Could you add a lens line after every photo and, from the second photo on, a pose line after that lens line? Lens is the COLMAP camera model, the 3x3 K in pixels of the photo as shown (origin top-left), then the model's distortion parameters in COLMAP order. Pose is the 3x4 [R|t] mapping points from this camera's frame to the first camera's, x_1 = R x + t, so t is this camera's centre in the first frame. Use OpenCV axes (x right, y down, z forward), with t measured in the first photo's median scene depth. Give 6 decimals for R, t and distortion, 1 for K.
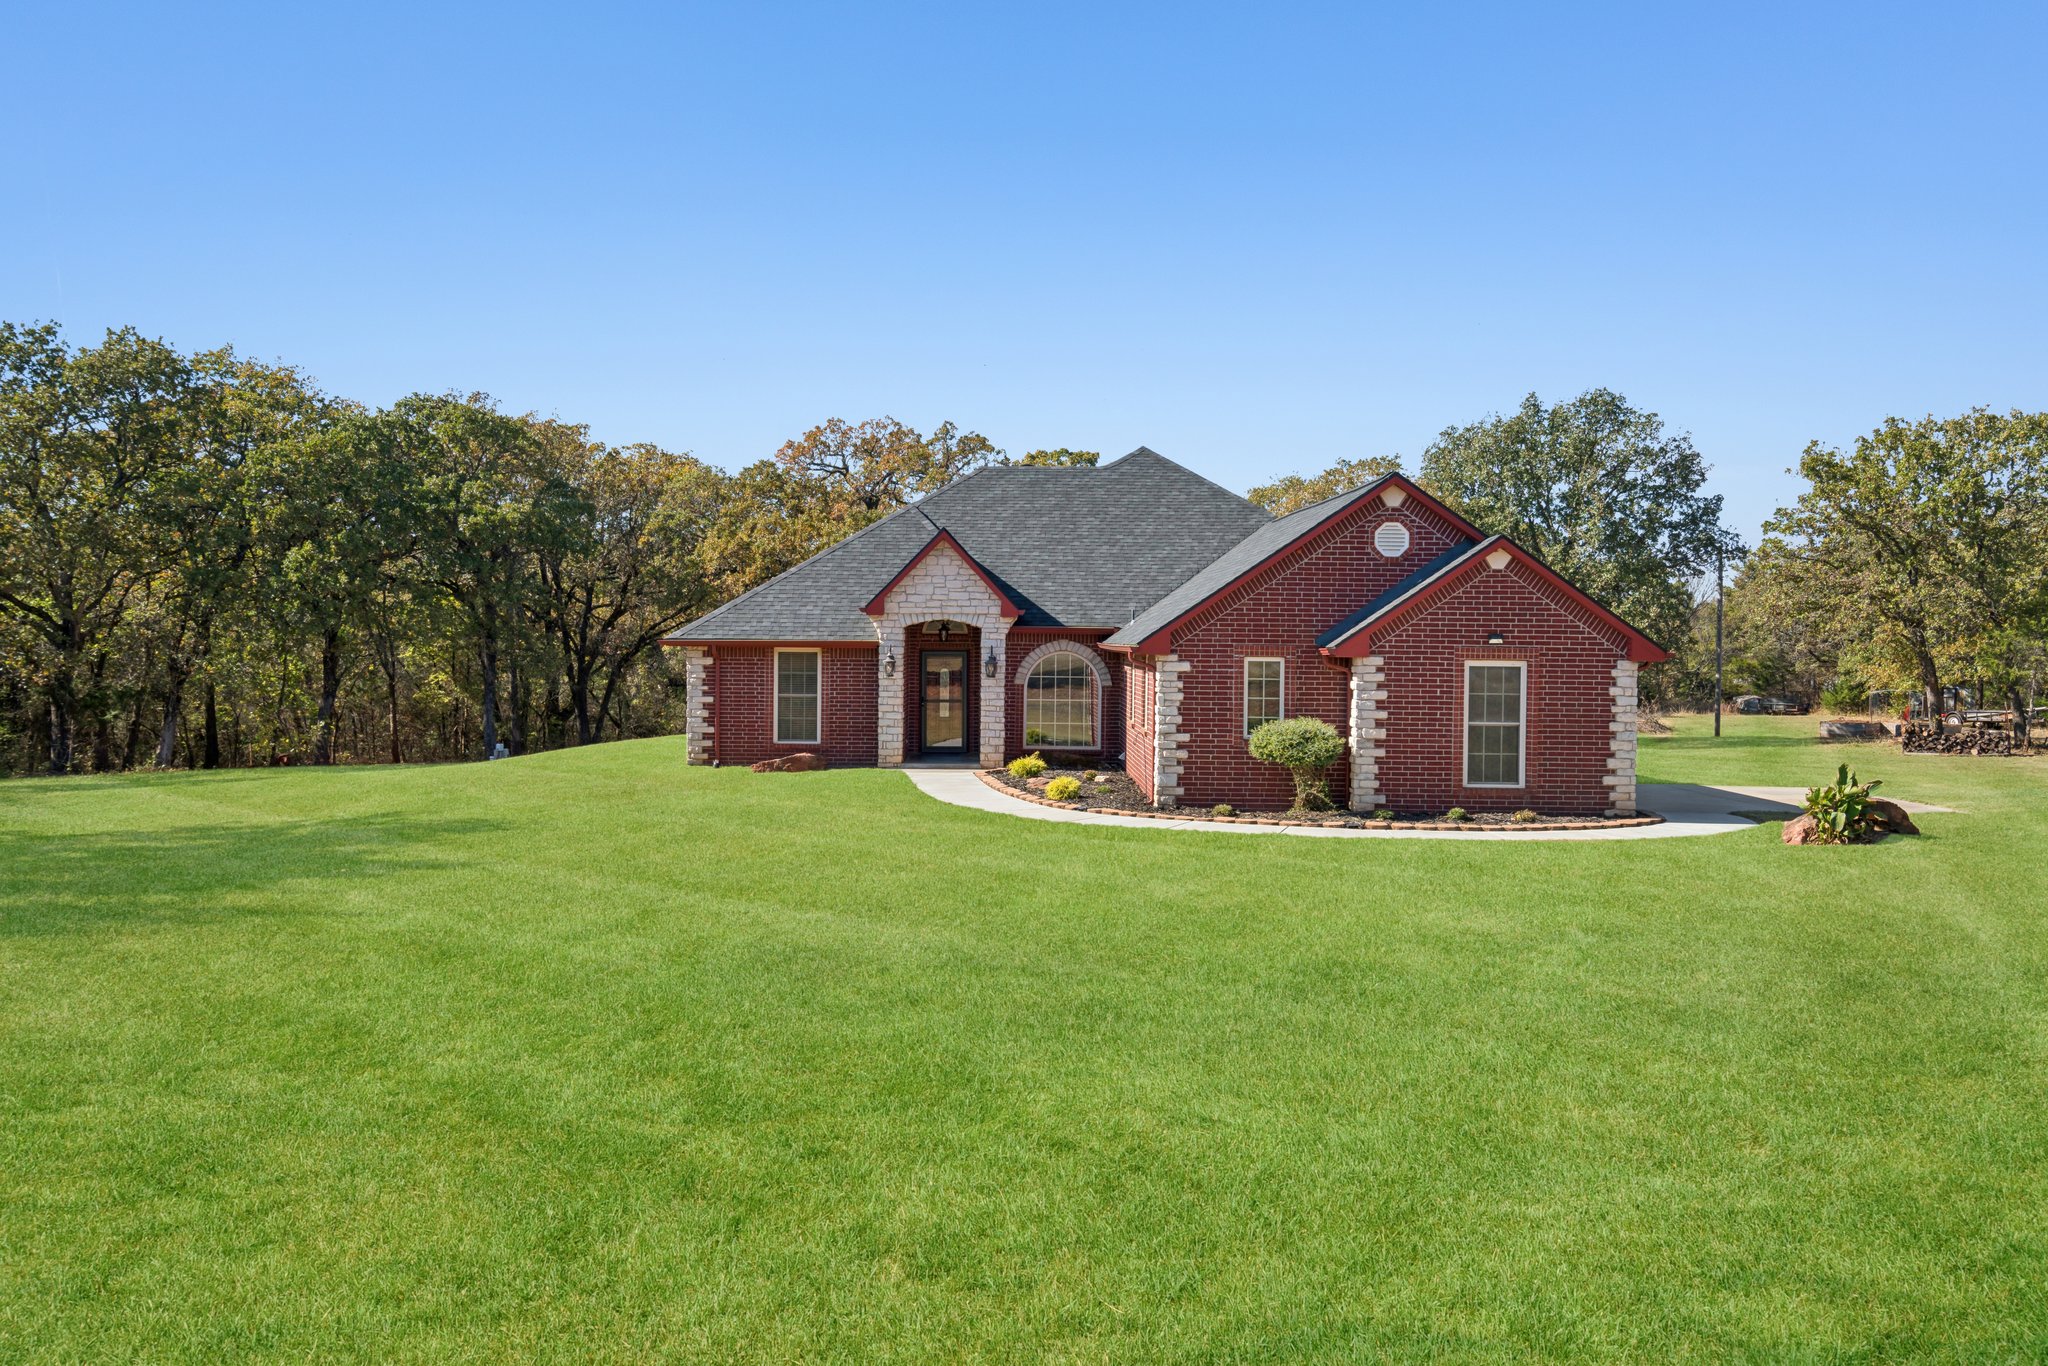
lens RADIAL K [[1761.9, 0, 1030.9], [0, 1761.9, 683.2], [0, 0, 1]] dist [0.004038, 0.000332]
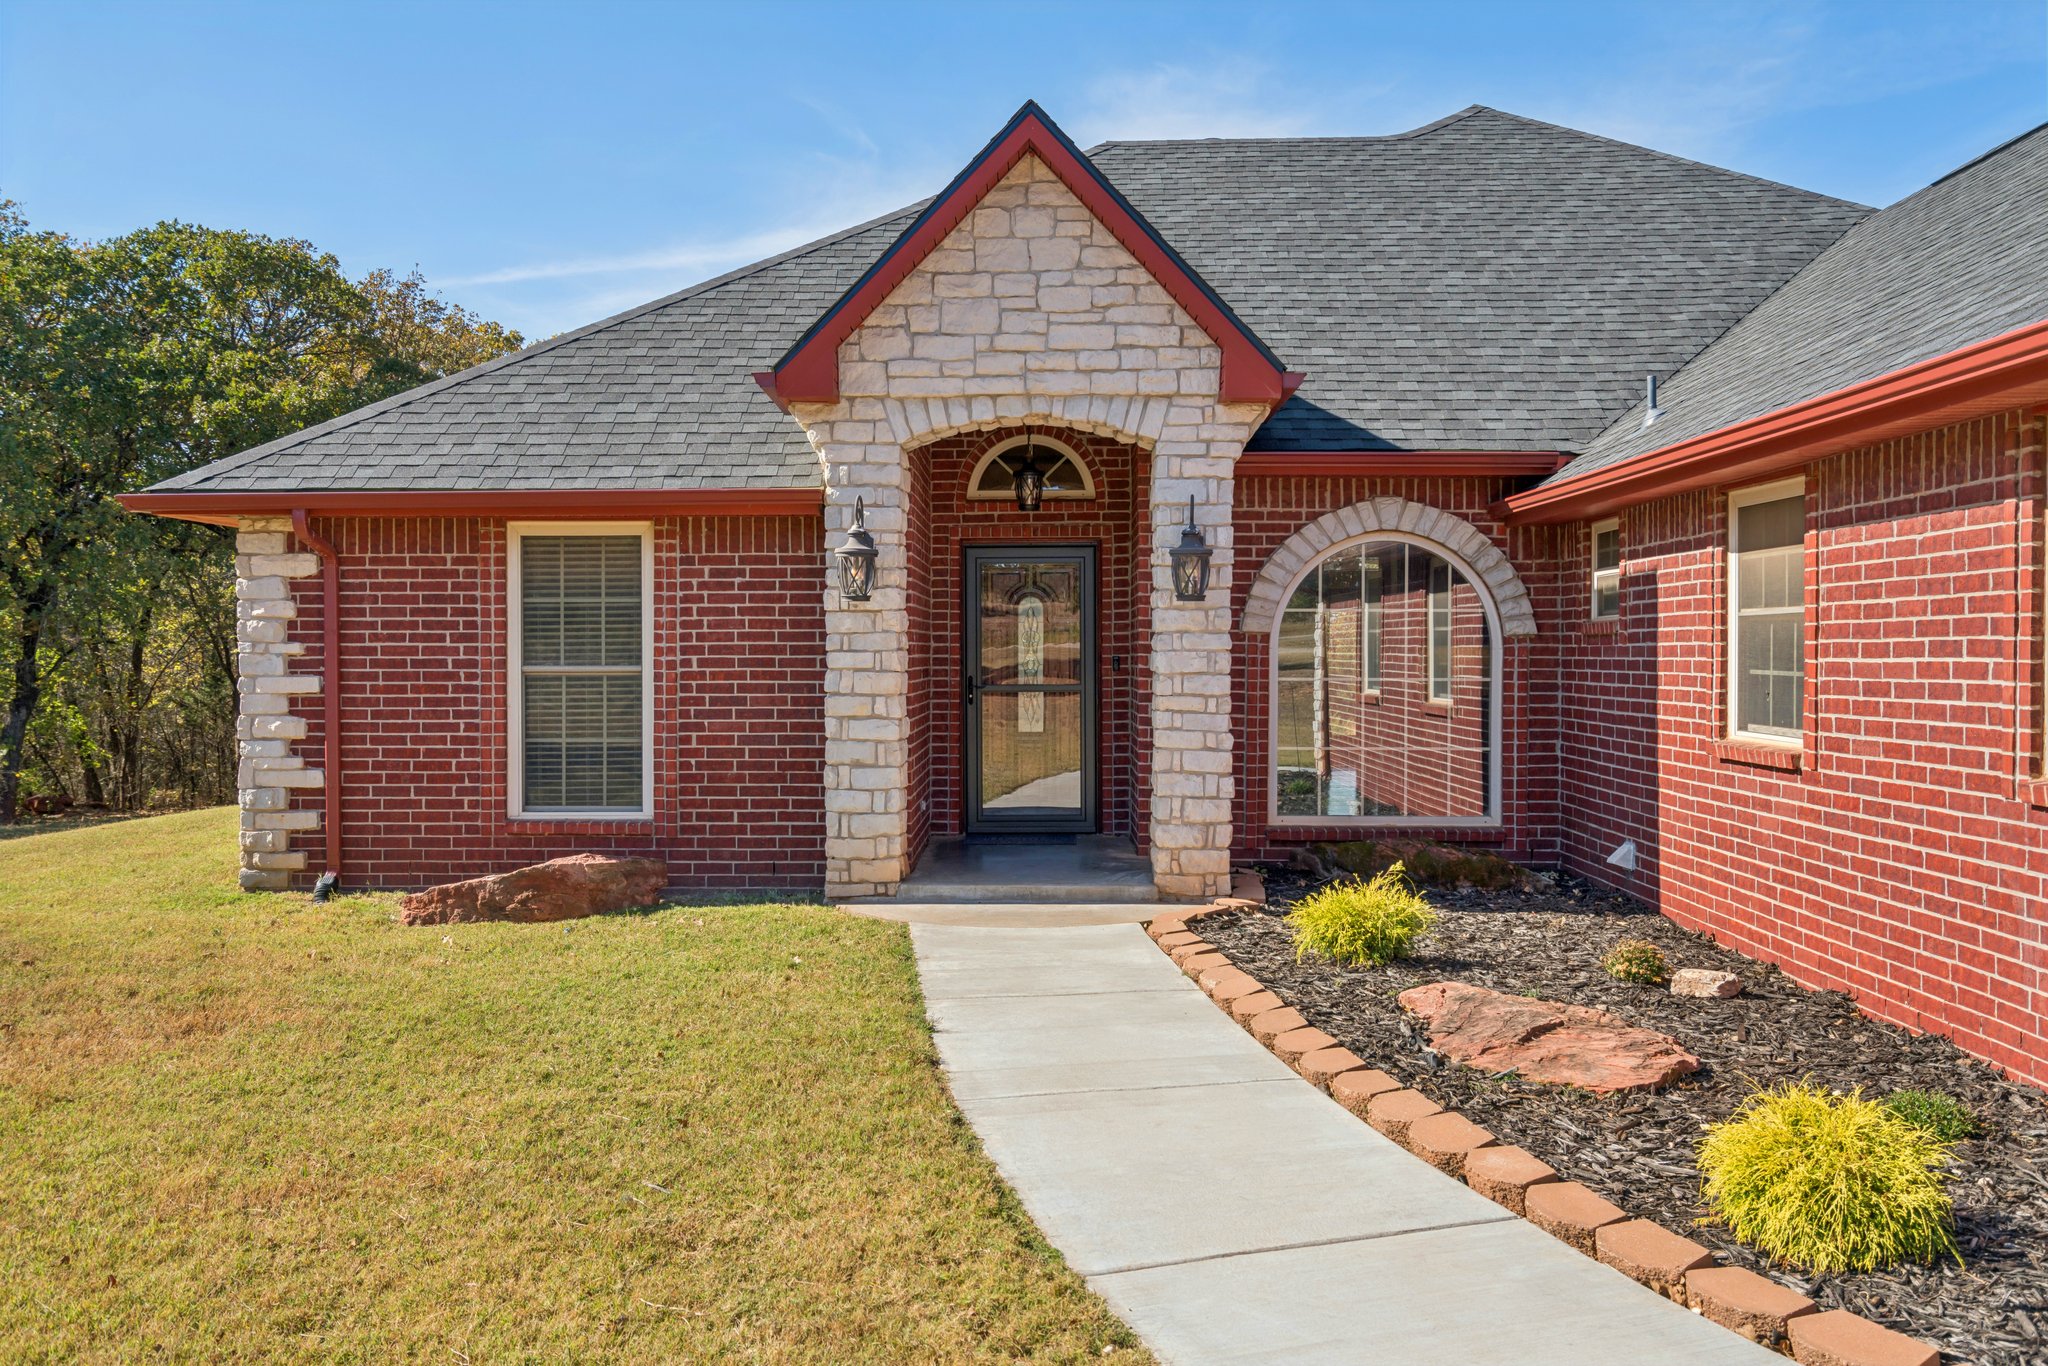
lens RADIAL K [[1714.7, 0, 1023.1], [0, 1714.7, 680.1], [0, 0, 1]] dist [0.003819, -0.000457]
pose [[0.999174, -0.010030, -0.039368, -0.039368], [0.009620, 0.999898, -0.010576, 0.012978], [0.039470, 0.010188, 0.999169, 0.692547]]
